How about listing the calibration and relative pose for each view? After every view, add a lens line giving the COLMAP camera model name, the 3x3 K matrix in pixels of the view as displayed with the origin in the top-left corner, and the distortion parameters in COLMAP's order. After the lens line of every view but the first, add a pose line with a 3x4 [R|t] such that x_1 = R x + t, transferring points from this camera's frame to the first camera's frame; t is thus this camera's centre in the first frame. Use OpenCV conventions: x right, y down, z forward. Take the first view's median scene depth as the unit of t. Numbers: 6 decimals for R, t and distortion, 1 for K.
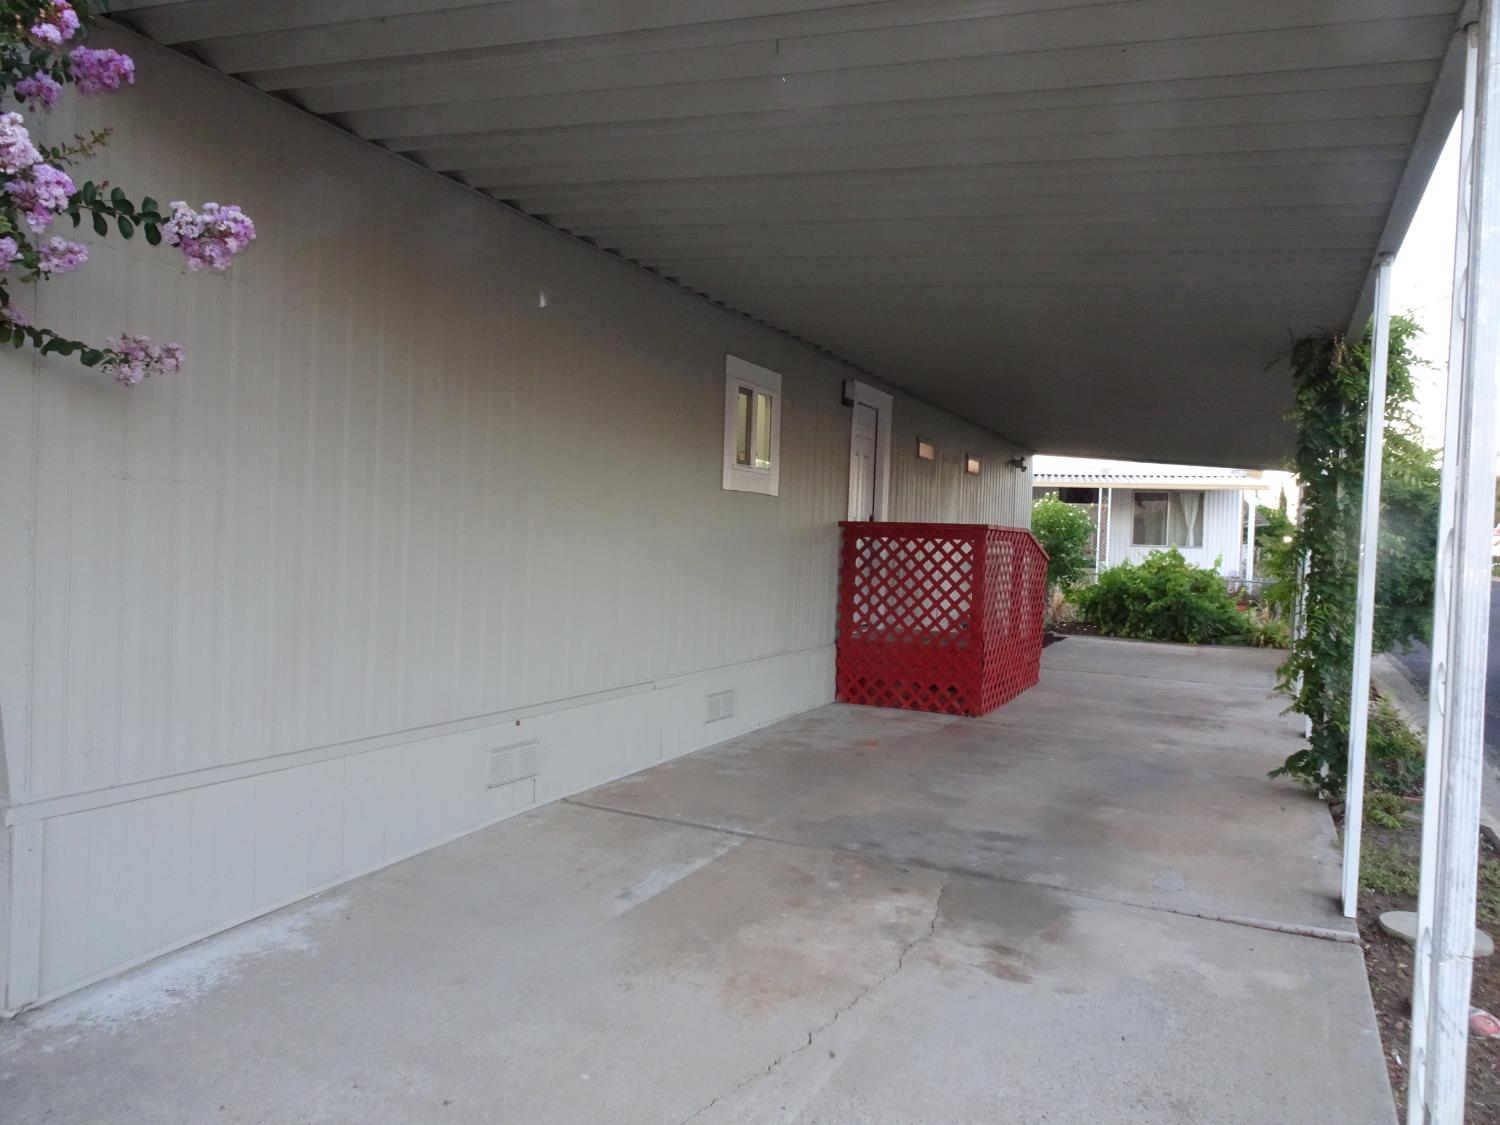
lens RADIAL K [[1062.5, 0, 750.0], [0, 1062.5, 562.5], [0, 0, 1]] dist [0.006219, -0.000787]
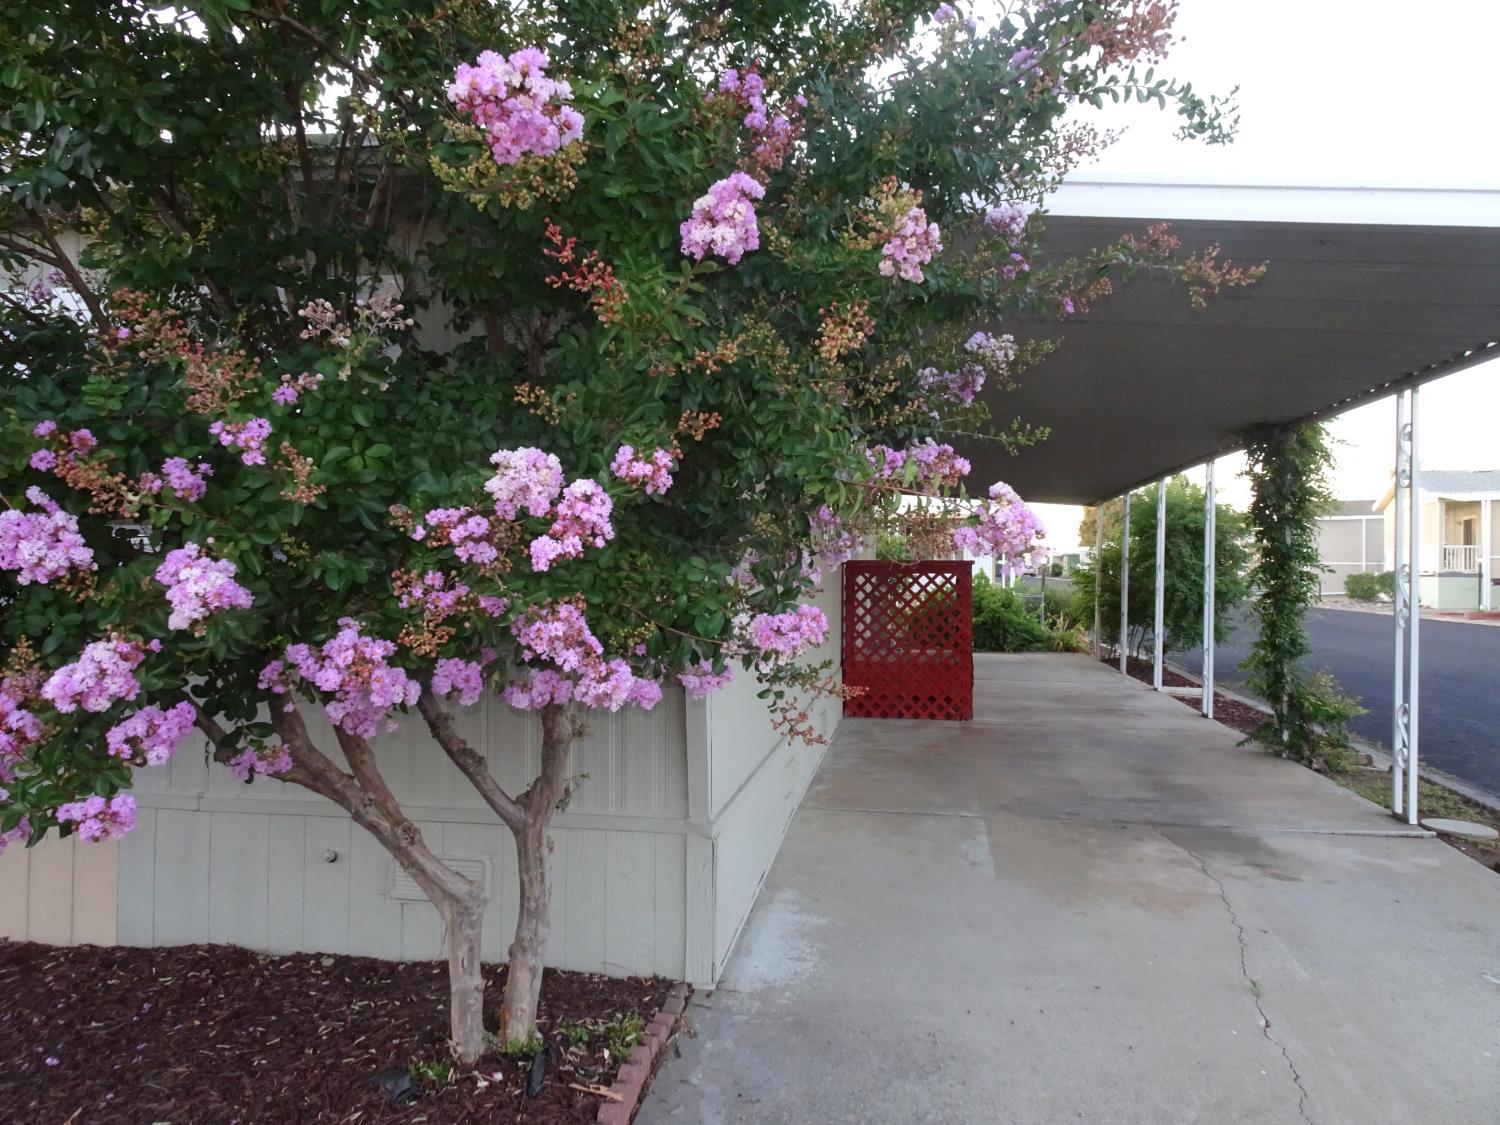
lens RADIAL K [[1062.5, 0, 750.0], [0, 1062.5, 562.5], [0, 0, 1]] dist [0.006219, -0.000787]
pose [[0.955999, -0.029676, 0.291867, -0.815871], [0.036985, 0.999124, -0.019555, -0.041886], [-0.291031, 0.029490, 0.956259, -0.186686]]
